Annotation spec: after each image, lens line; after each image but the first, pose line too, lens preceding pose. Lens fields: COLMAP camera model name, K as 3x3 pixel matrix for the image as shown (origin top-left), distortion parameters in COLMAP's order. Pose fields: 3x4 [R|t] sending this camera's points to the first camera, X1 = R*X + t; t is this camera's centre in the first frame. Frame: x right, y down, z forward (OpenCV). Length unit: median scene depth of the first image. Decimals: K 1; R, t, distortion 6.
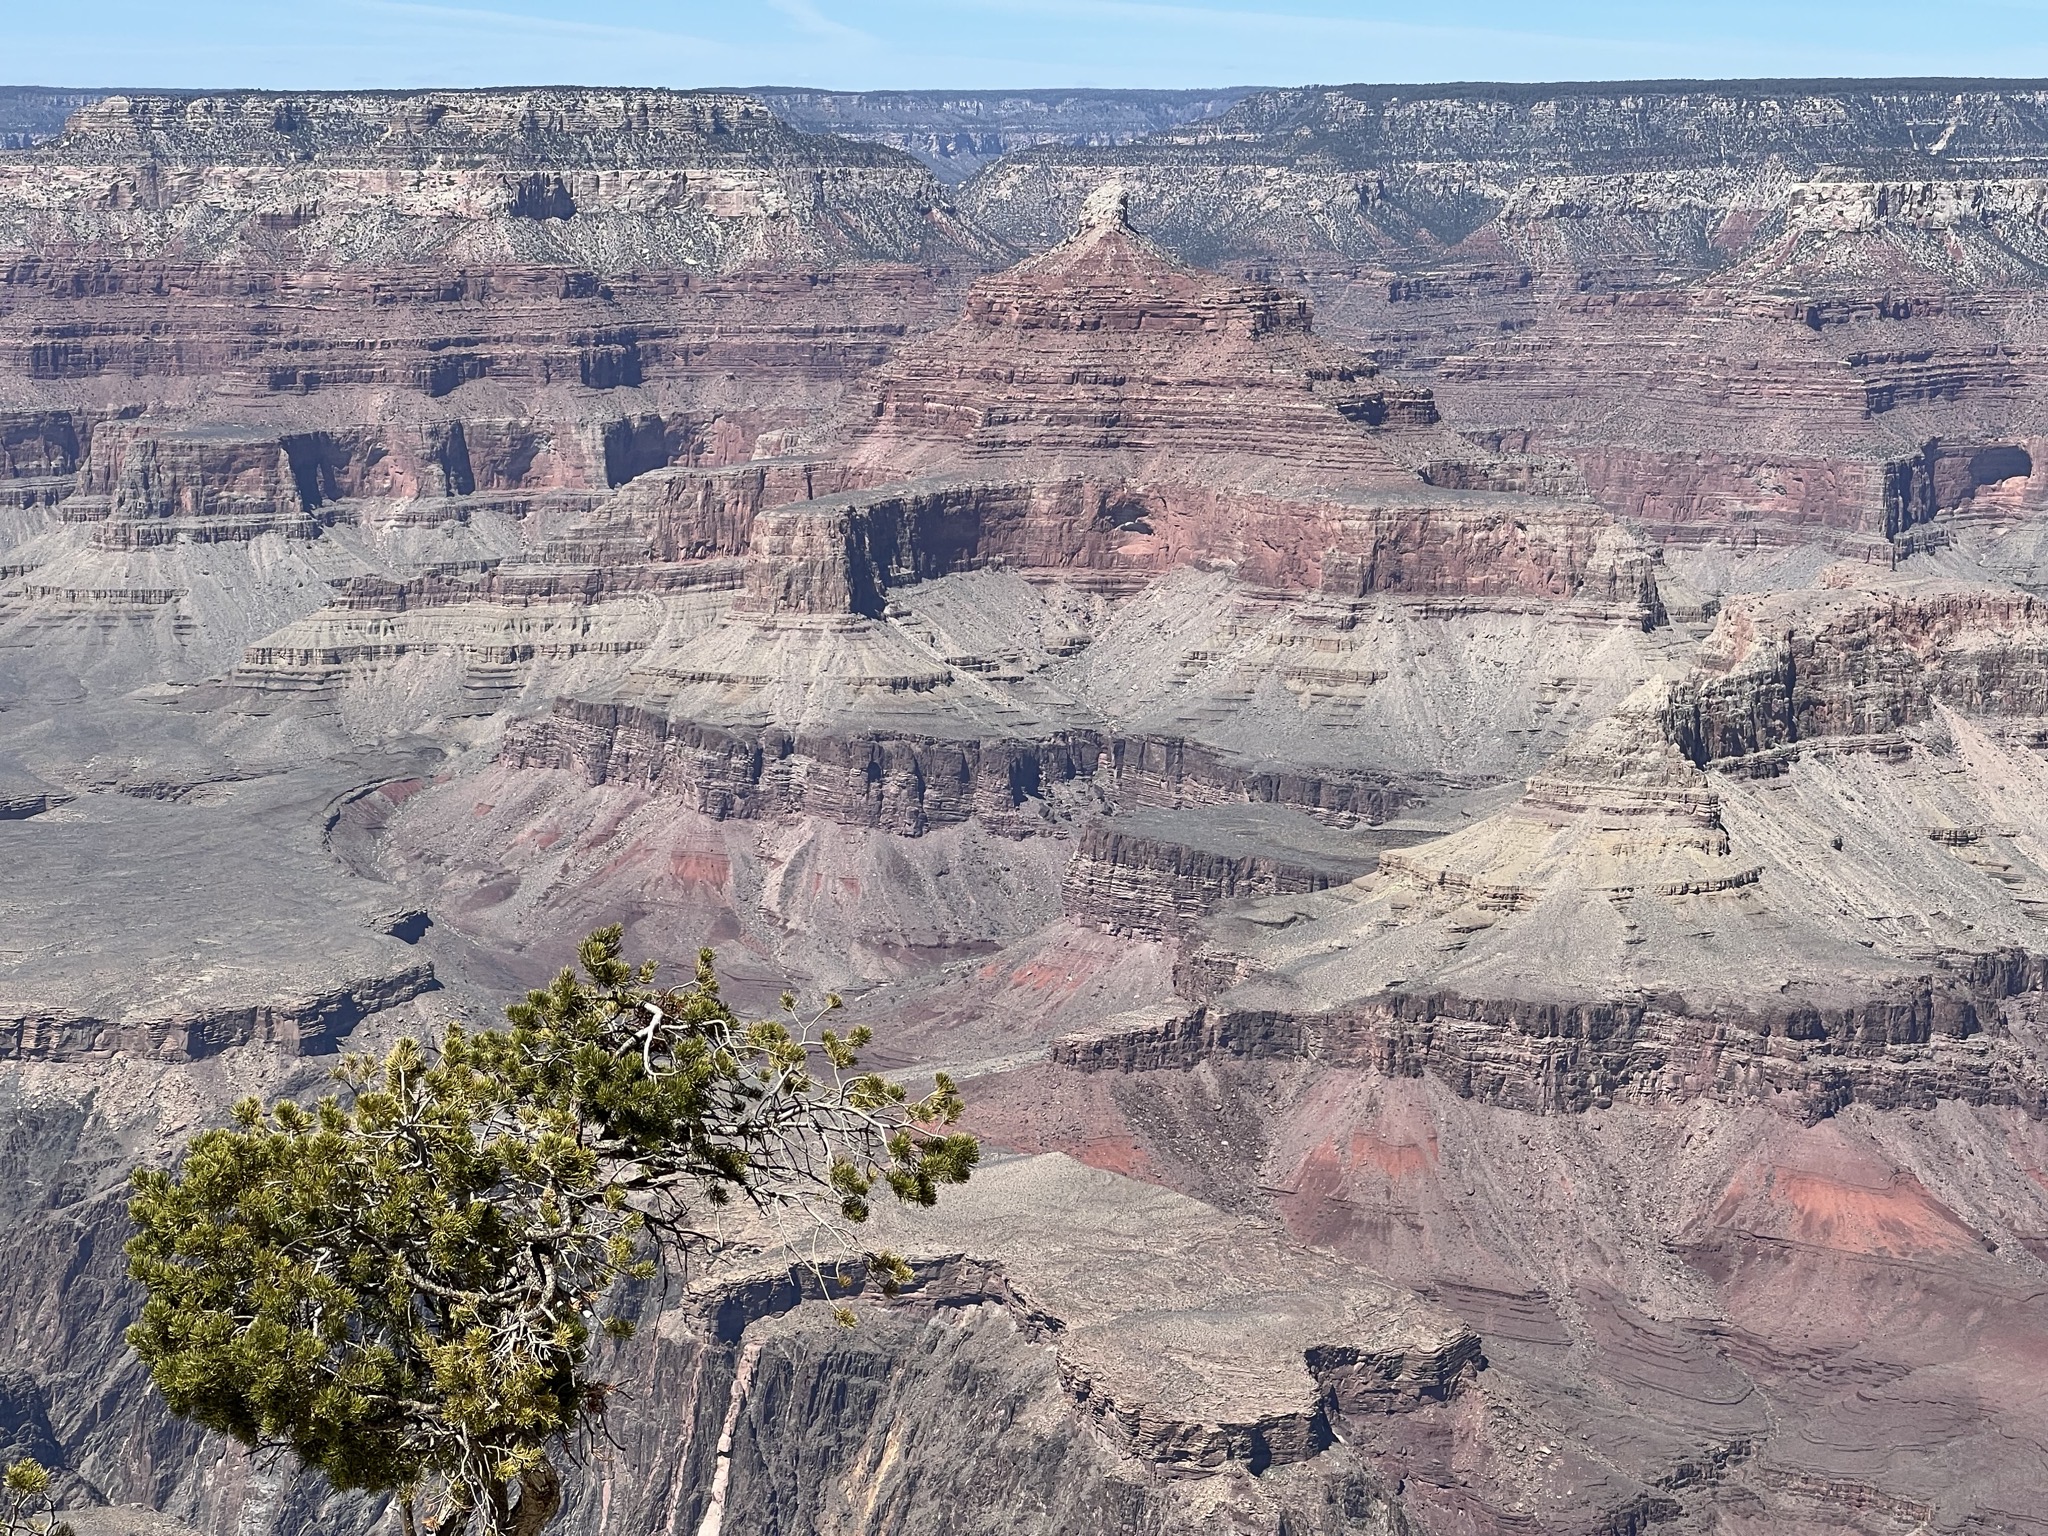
lens RADIAL K [[4567.5, 0, 1025.4], [0, 4567.5, 861.6], [0, 0, 1]] dist [-0.223760, 5.740769]
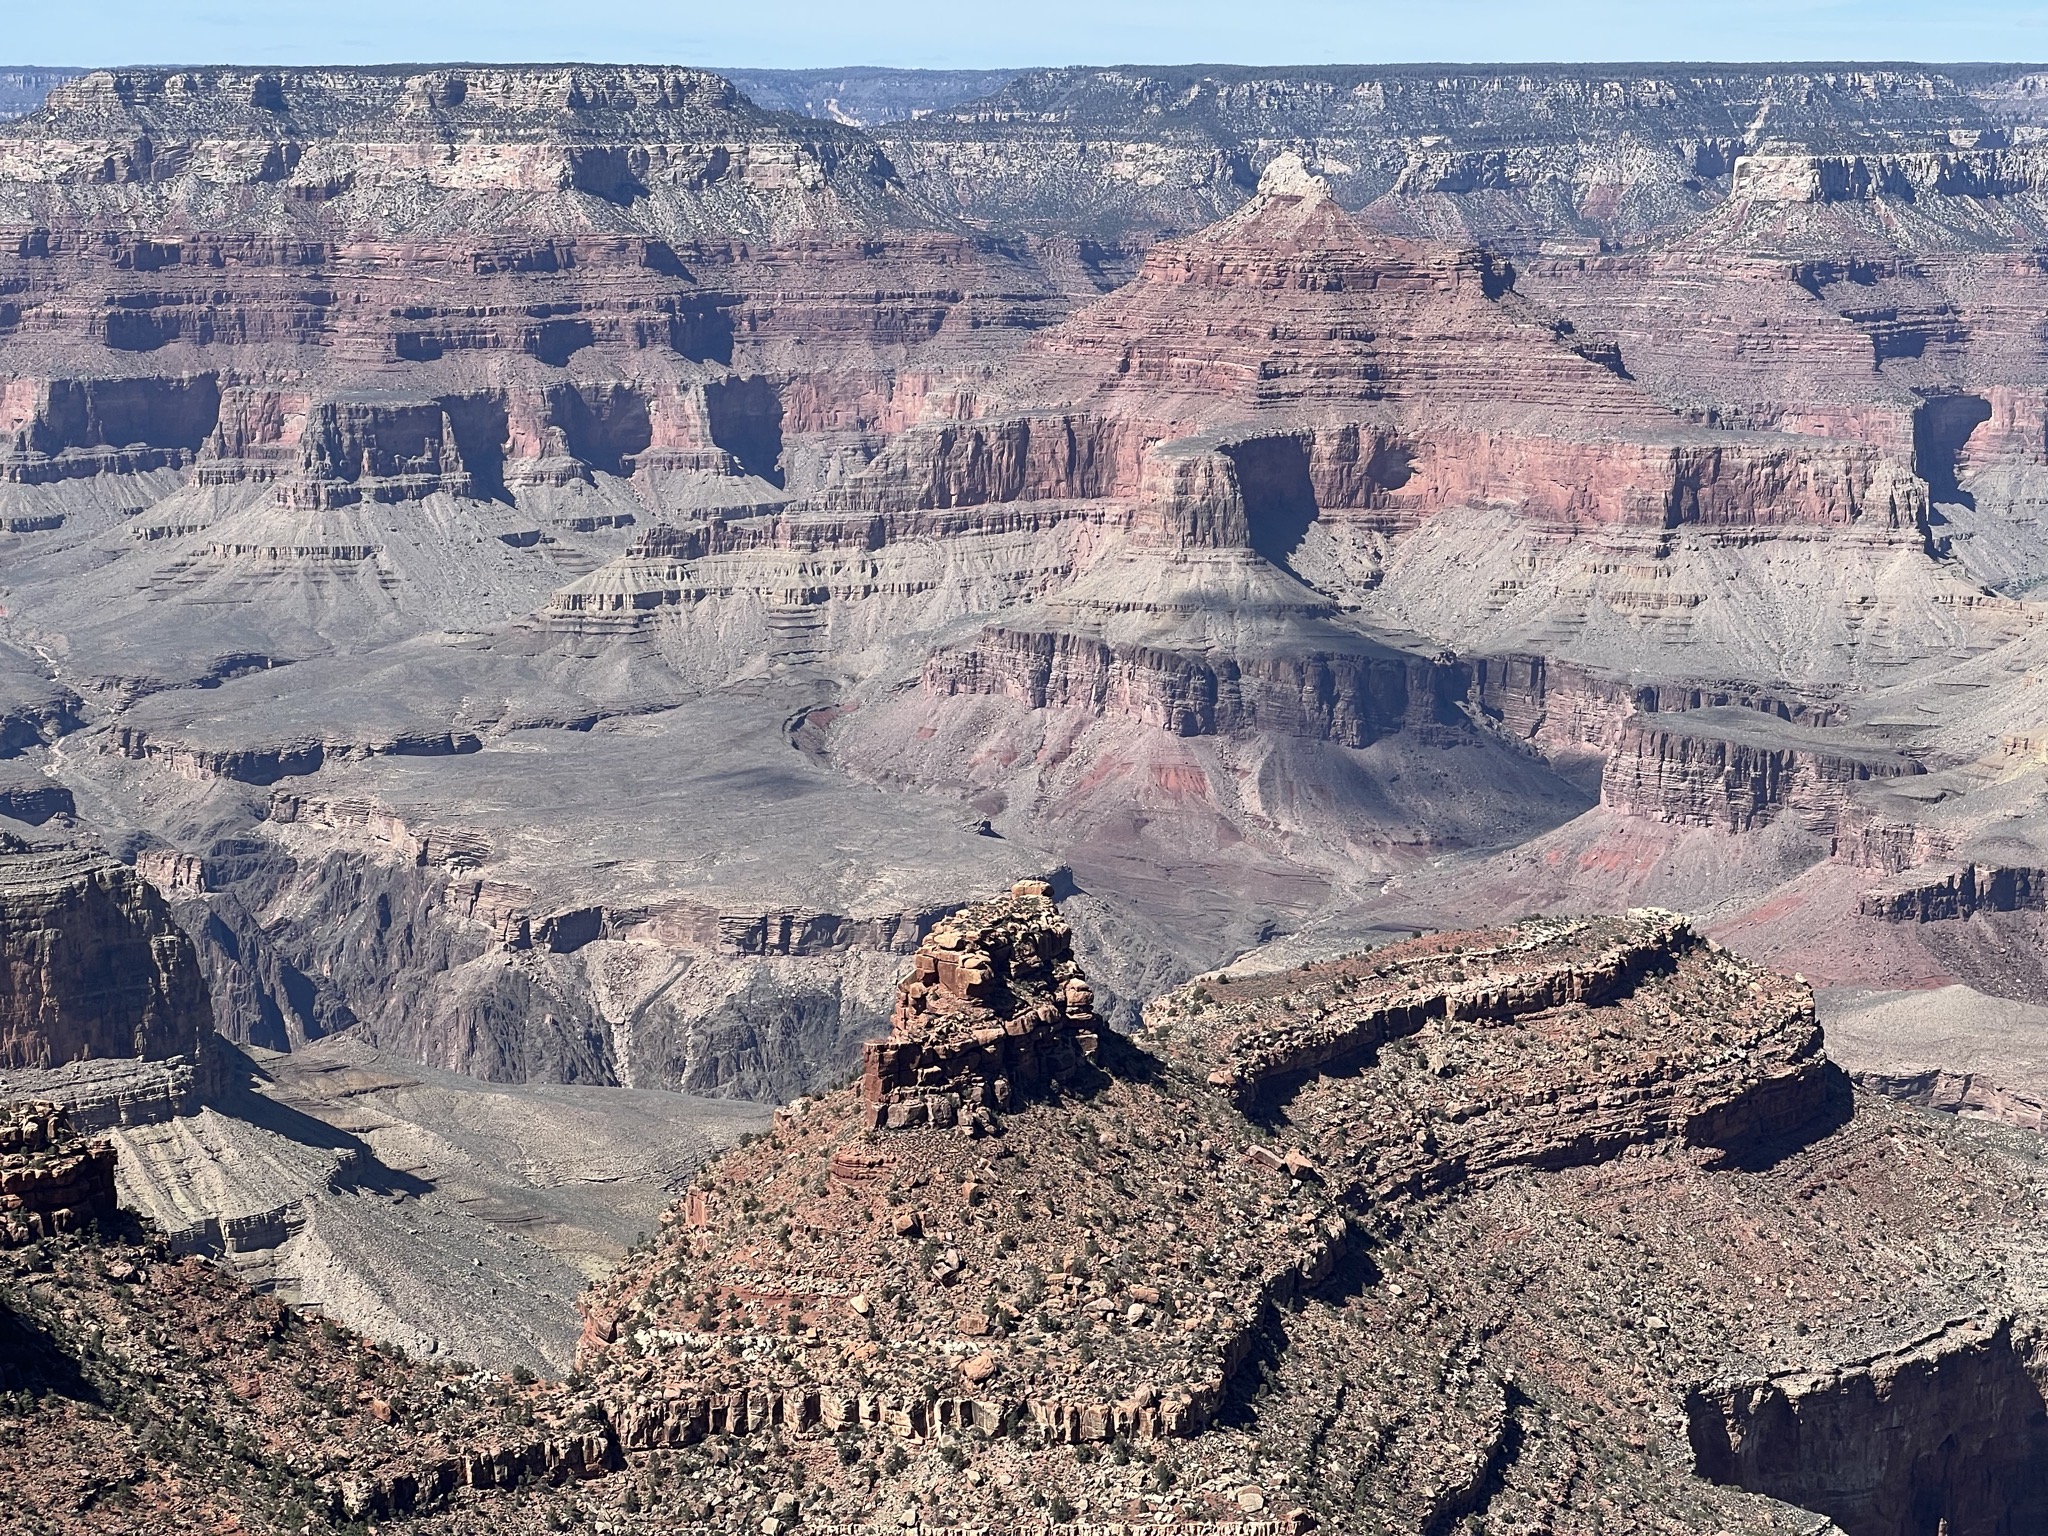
lens RADIAL K [[4533.2, 0, 1060.8], [0, 4533.2, 843.0], [0, 0, 1]] dist [-0.084790, 4.102309]
pose [[0.987548, -0.024017, 0.155475, -0.217322], [0.023885, 0.999711, 0.002715, 0.010546], [-0.155495, 0.001032, 0.987836, -0.056402]]
